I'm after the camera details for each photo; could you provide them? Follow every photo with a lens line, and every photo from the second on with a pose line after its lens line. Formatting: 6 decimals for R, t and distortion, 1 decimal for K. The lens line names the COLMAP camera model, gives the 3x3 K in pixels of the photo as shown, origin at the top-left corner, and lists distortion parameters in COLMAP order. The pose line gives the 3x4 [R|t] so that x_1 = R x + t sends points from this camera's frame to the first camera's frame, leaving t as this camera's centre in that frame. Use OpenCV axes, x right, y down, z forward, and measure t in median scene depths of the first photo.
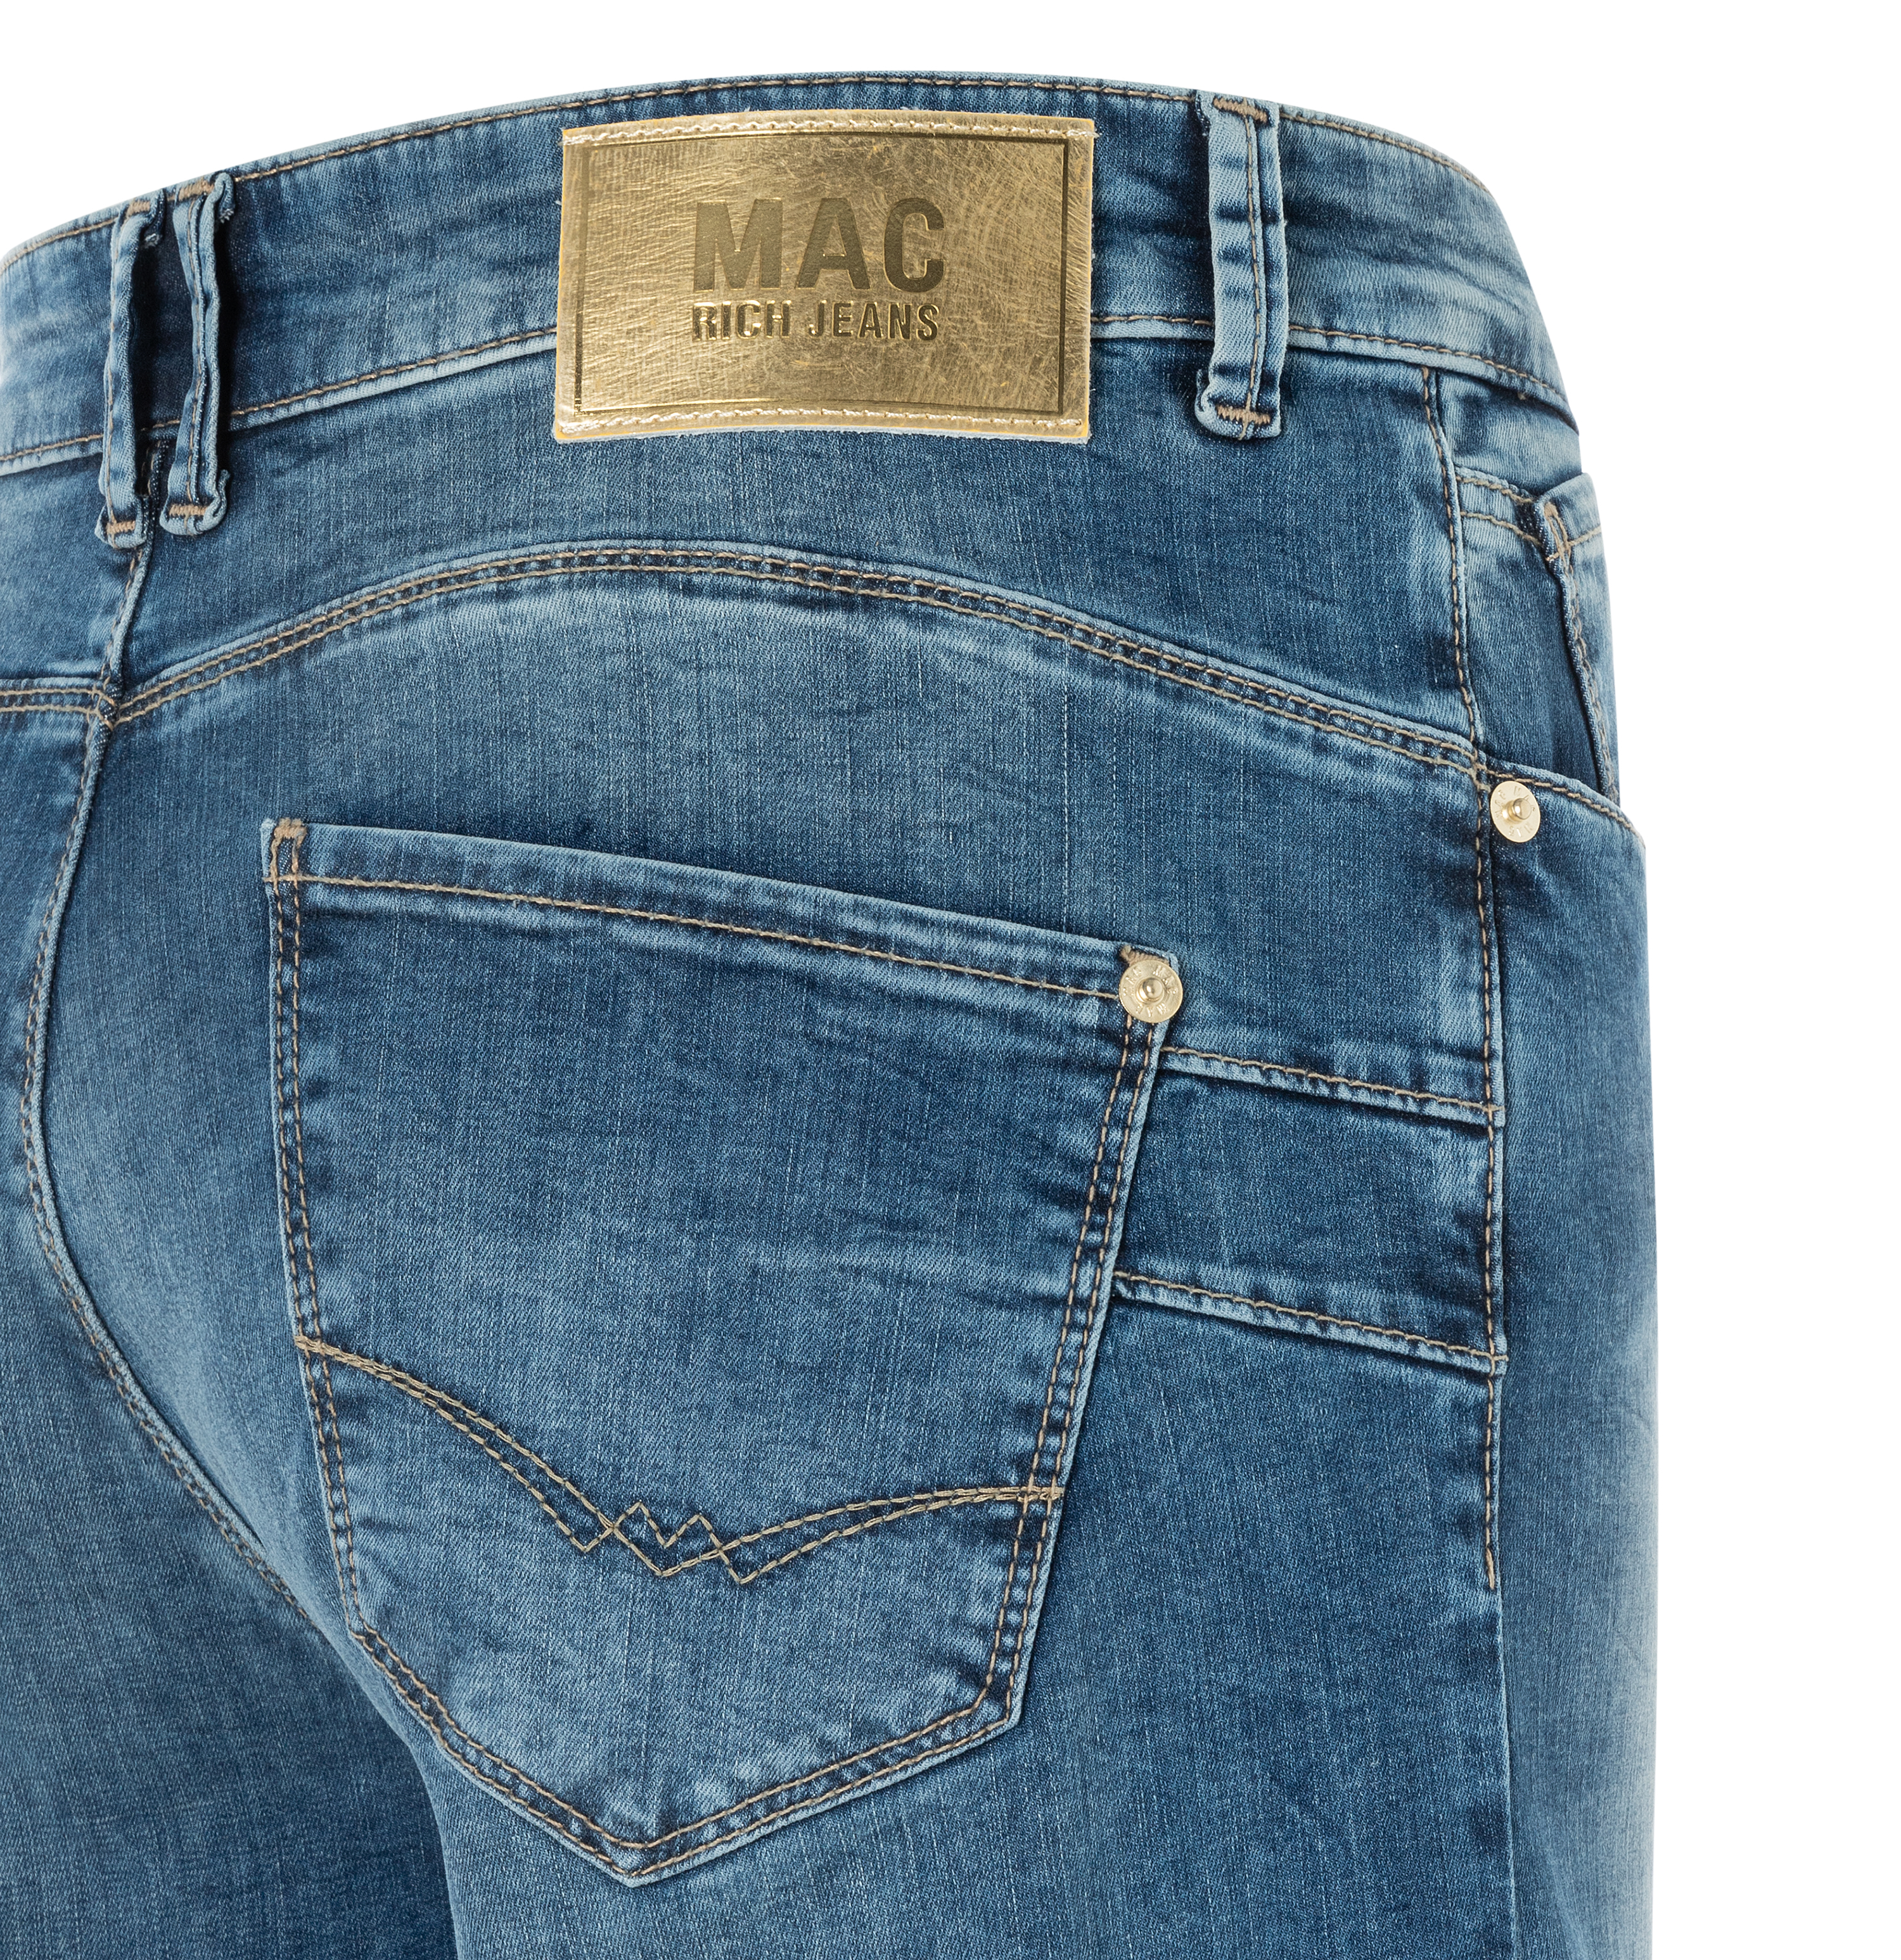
lens RADIAL K [[4066.2, 0, 951.0], [0, 4066.2, 1046.7], [0, 0, 1]] dist [0.014857, 0.067685]
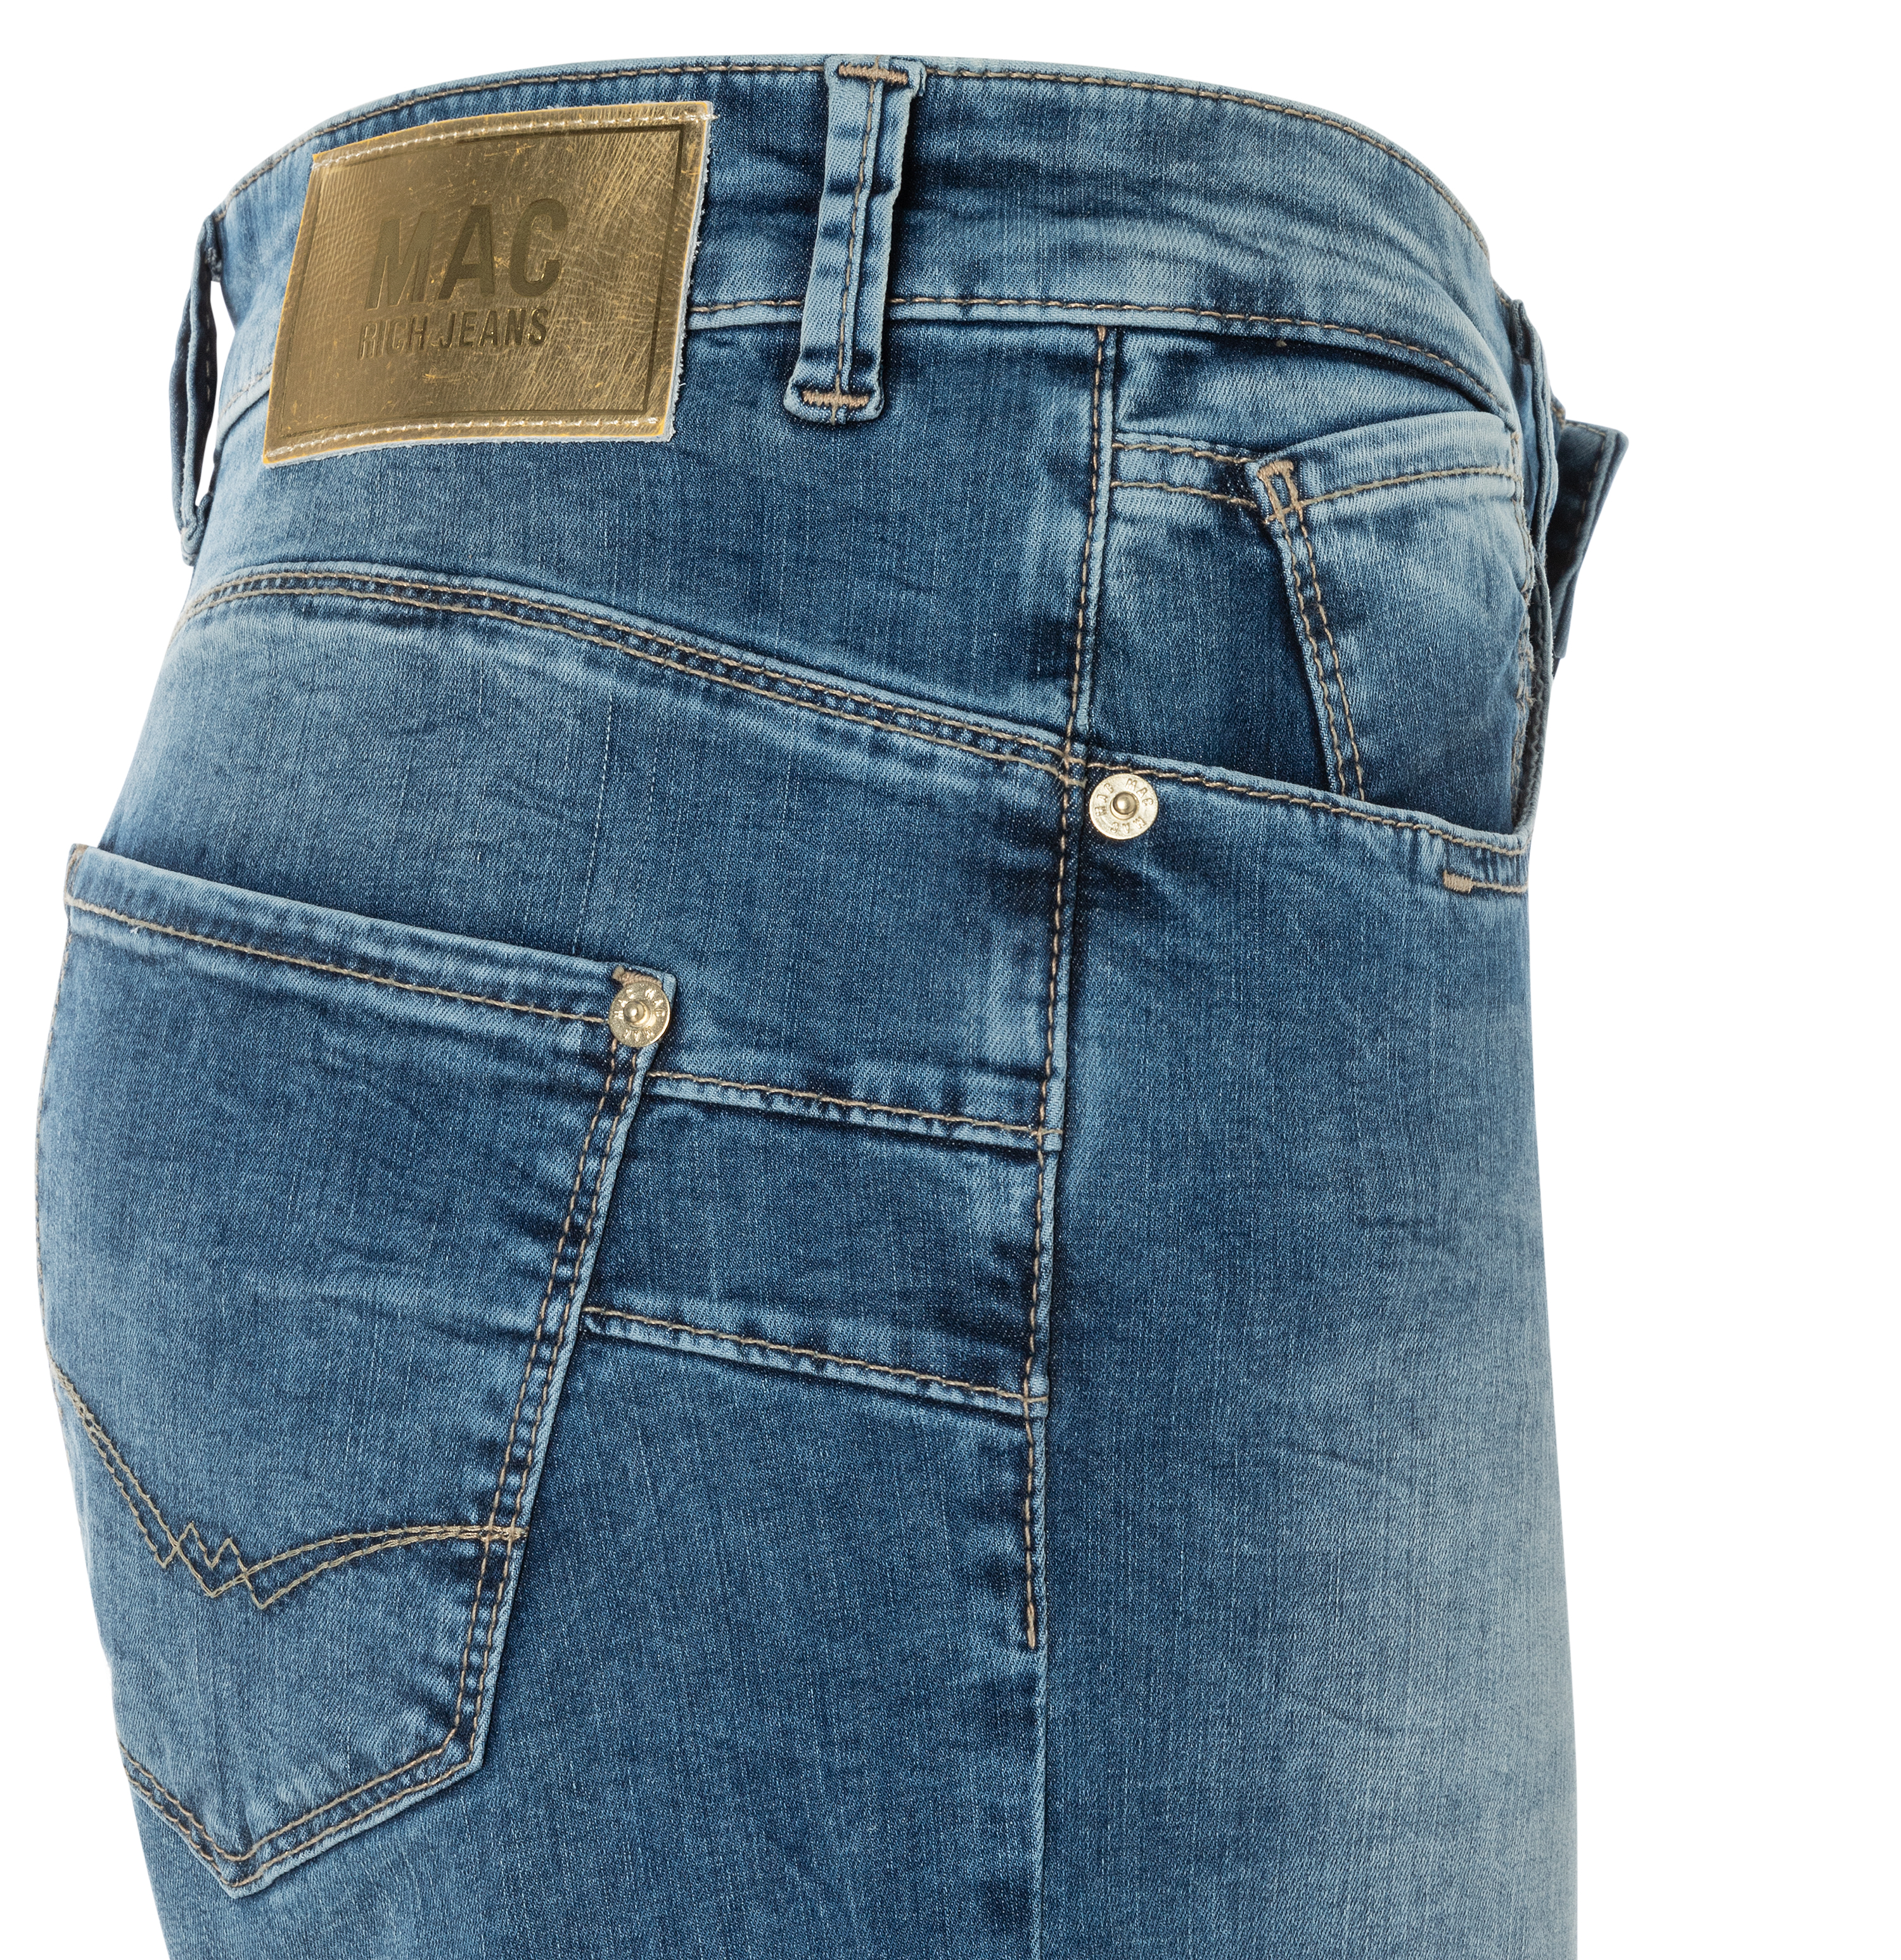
lens RADIAL K [[3954.8, 0, 950.5], [0, 3954.8, 980.0], [0, 0, 1]] dist [0.019416, 0.006145]
pose [[0.926509, -0.012070, -0.376079, 0.458371], [0.017249, 0.999797, 0.010406, -0.029427], [0.375877, -0.016128, 0.926529, 0.154788]]
